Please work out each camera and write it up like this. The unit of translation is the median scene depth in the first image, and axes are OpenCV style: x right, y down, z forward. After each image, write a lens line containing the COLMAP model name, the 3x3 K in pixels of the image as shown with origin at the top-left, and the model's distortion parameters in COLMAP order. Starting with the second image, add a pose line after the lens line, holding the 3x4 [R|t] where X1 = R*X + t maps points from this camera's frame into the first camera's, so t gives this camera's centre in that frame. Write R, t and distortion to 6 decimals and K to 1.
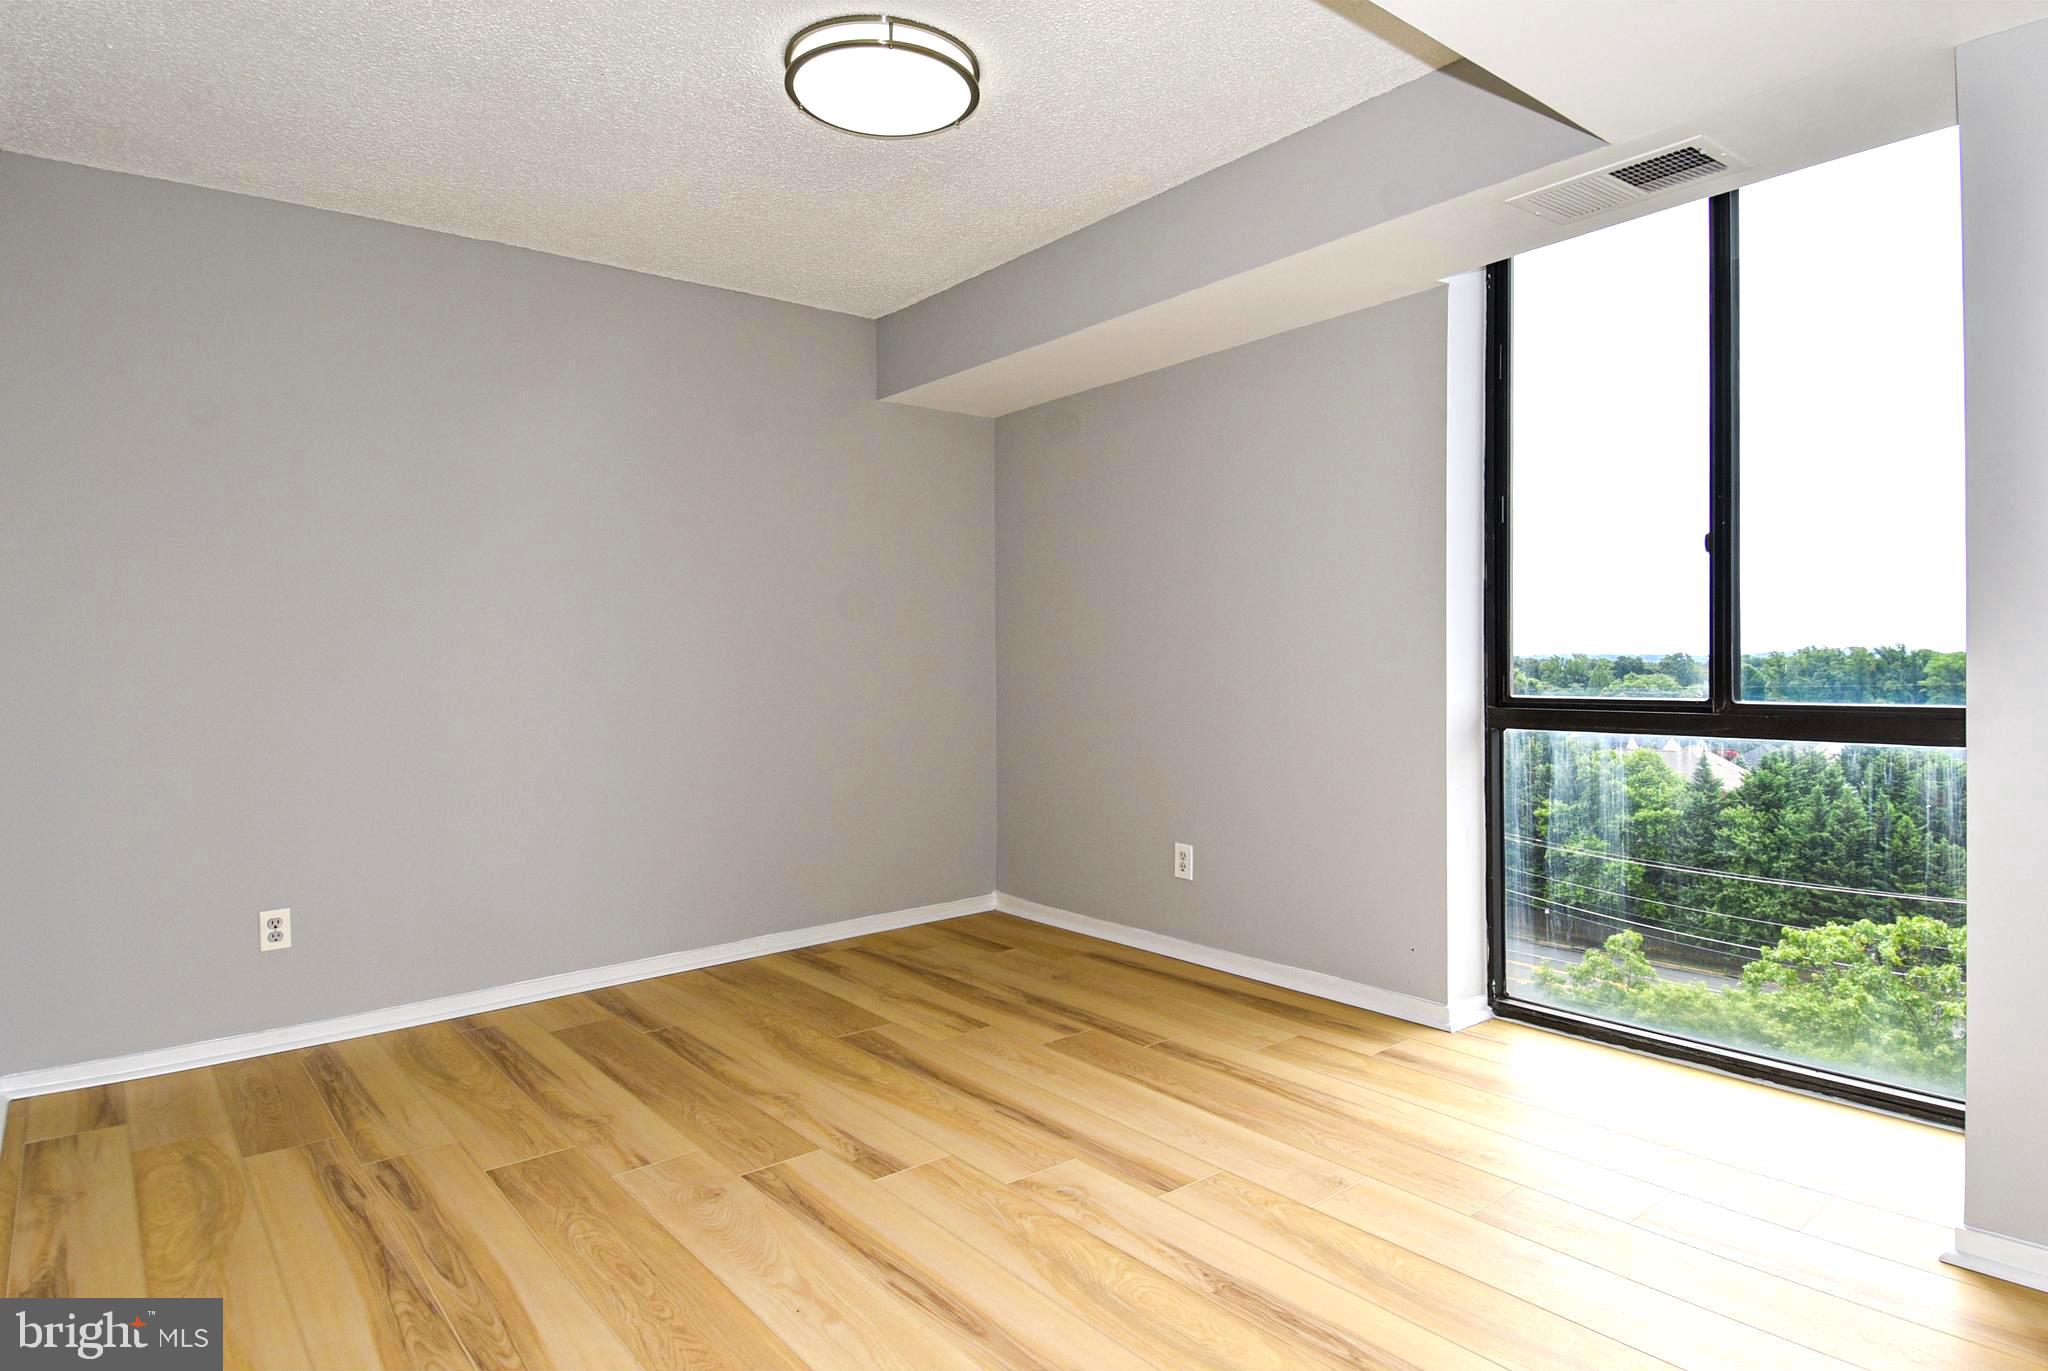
lens RADIAL K [[995.1, 0, 1008.0], [0, 995.1, 674.9], [0, 0, 1]] dist [0.053292, -0.035604]
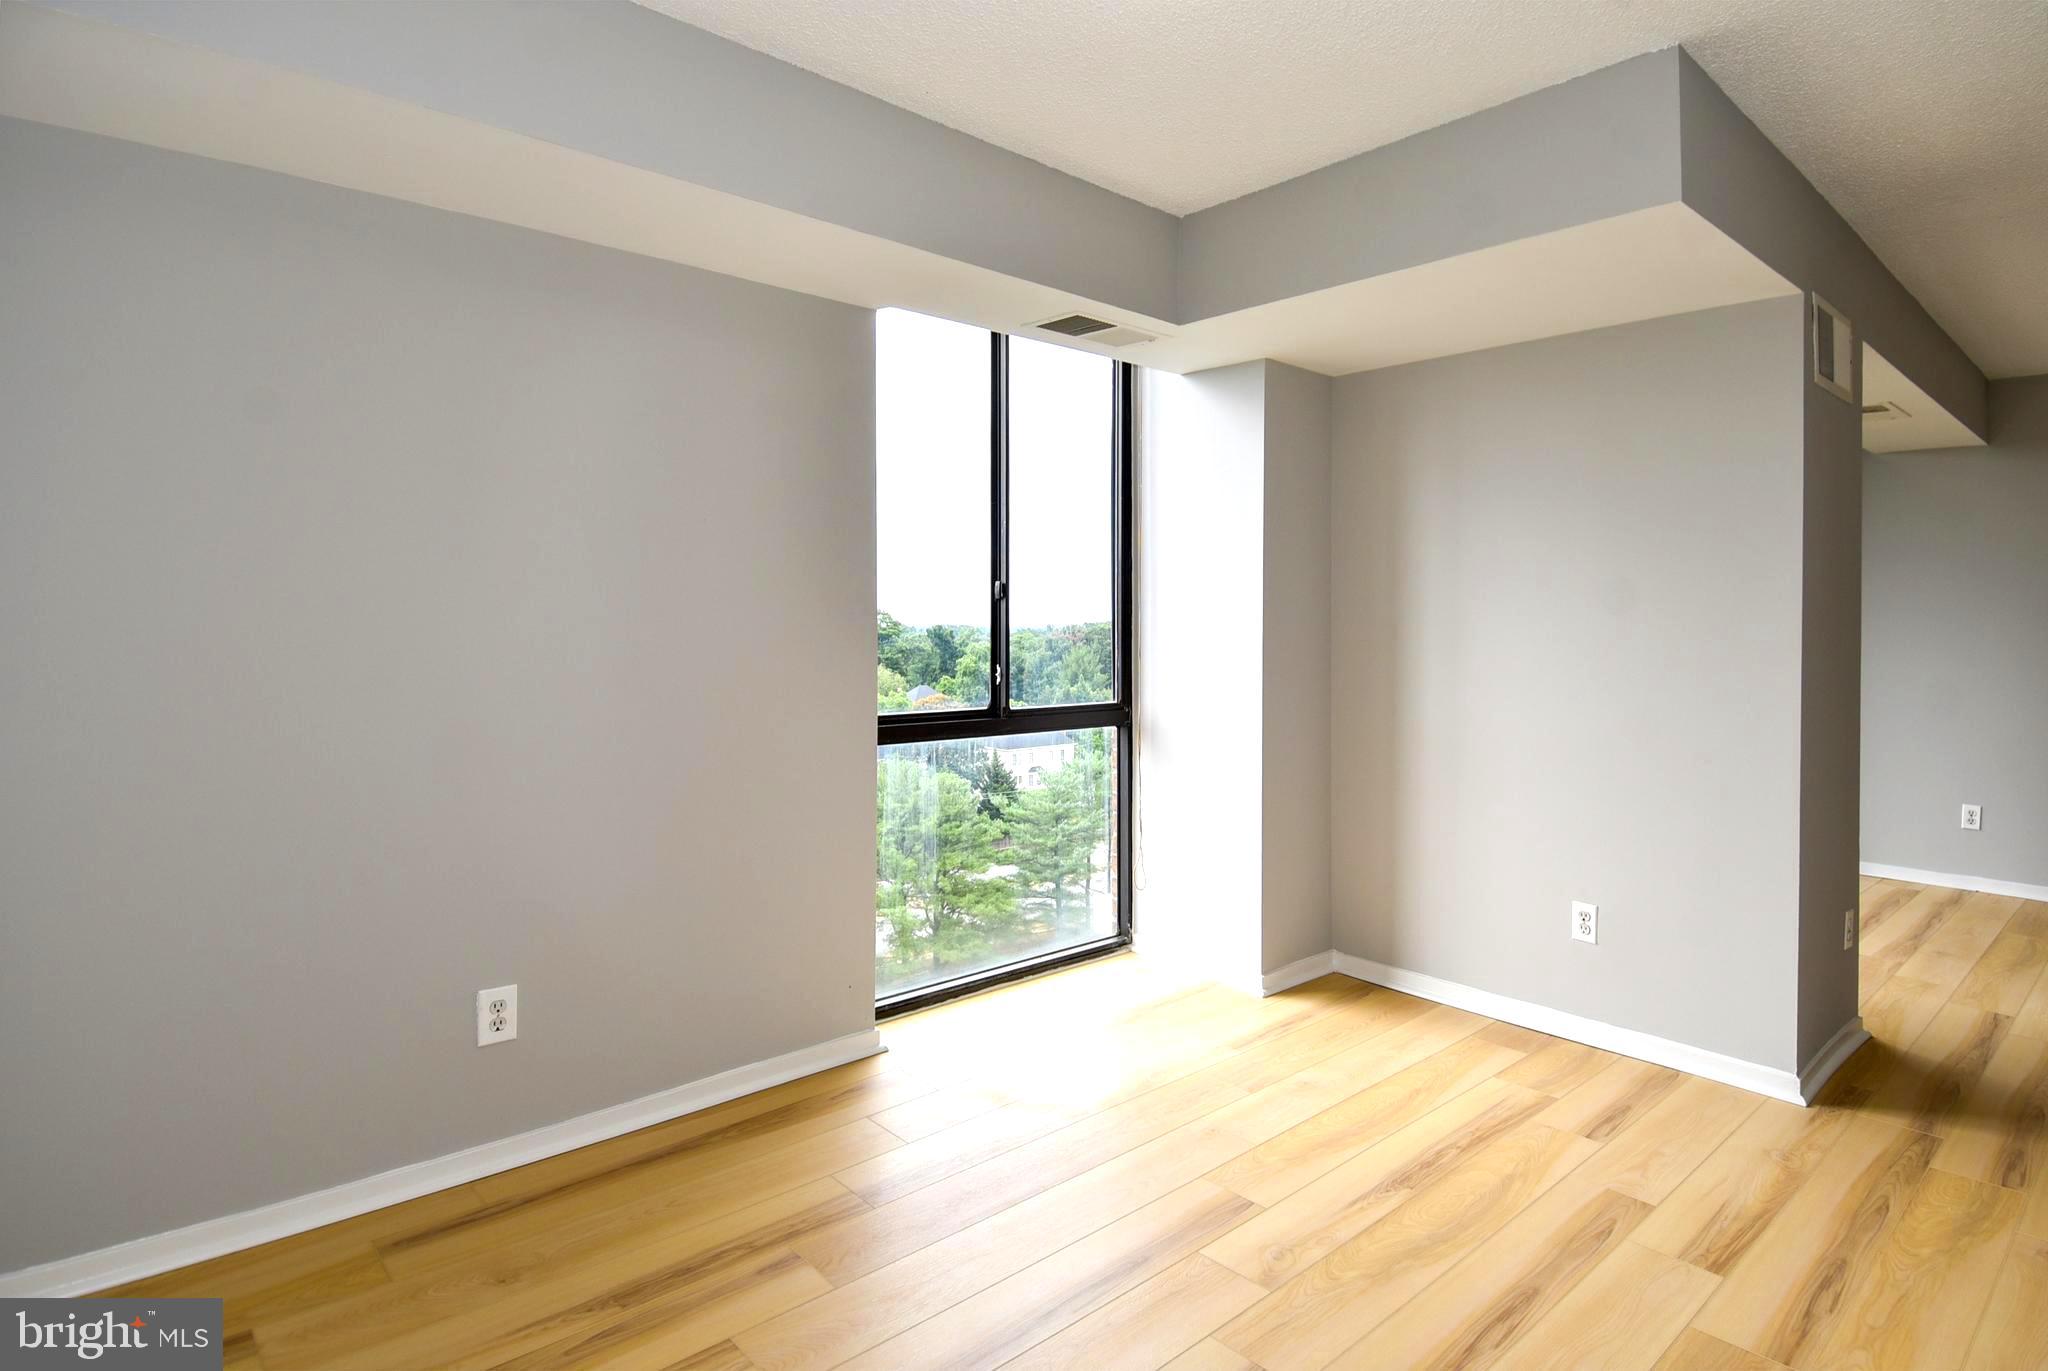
lens RADIAL K [[1099.3, 0, 1119.2], [0, 1099.3, 657.9], [0, 0, 1]] dist [0.053809, -0.053623]
pose [[-0.028681, -0.014969, 0.999477, -0.680852], [0.016349, 0.999747, 0.015442, -0.054451], [-0.999455, 0.016783, -0.028429, 0.799045]]
